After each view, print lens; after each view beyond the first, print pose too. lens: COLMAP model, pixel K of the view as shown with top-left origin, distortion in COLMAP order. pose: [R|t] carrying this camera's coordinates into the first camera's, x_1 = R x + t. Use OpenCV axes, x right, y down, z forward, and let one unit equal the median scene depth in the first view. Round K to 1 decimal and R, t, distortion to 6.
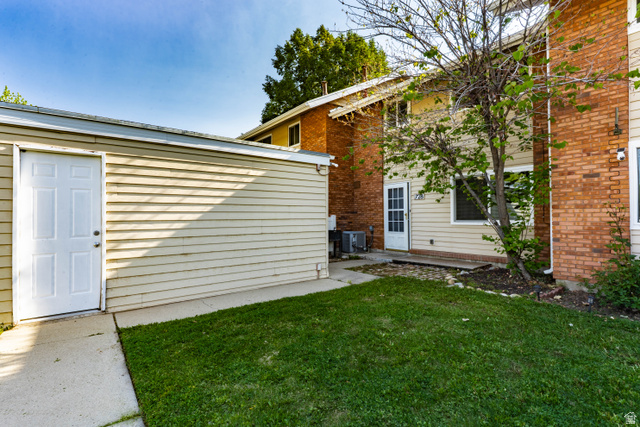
lens RADIAL K [[300.6, 0, 321.6], [0, 300.6, 214.2], [0, 0, 1]] dist [-0.000282, -0.000086]
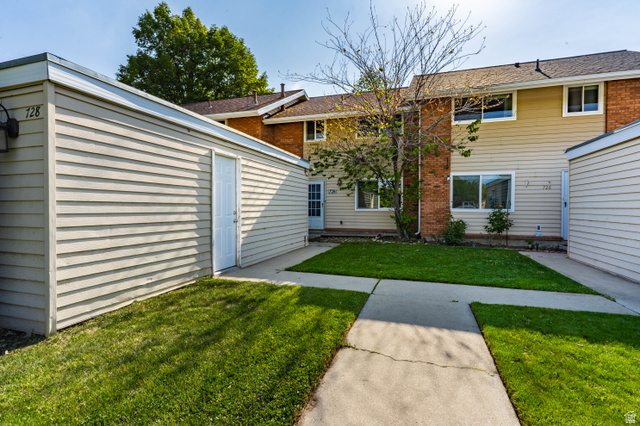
lens RADIAL K [[300.6, 0, 321.6], [0, 300.6, 213.7], [0, 0, 1]] dist [-0.000282, -0.000086]
pose [[0.833052, -0.003114, 0.553186, -0.867870], [-0.013991, 0.999546, 0.026696, 0.016887], [-0.553018, -0.029979, 0.832630, -0.298789]]
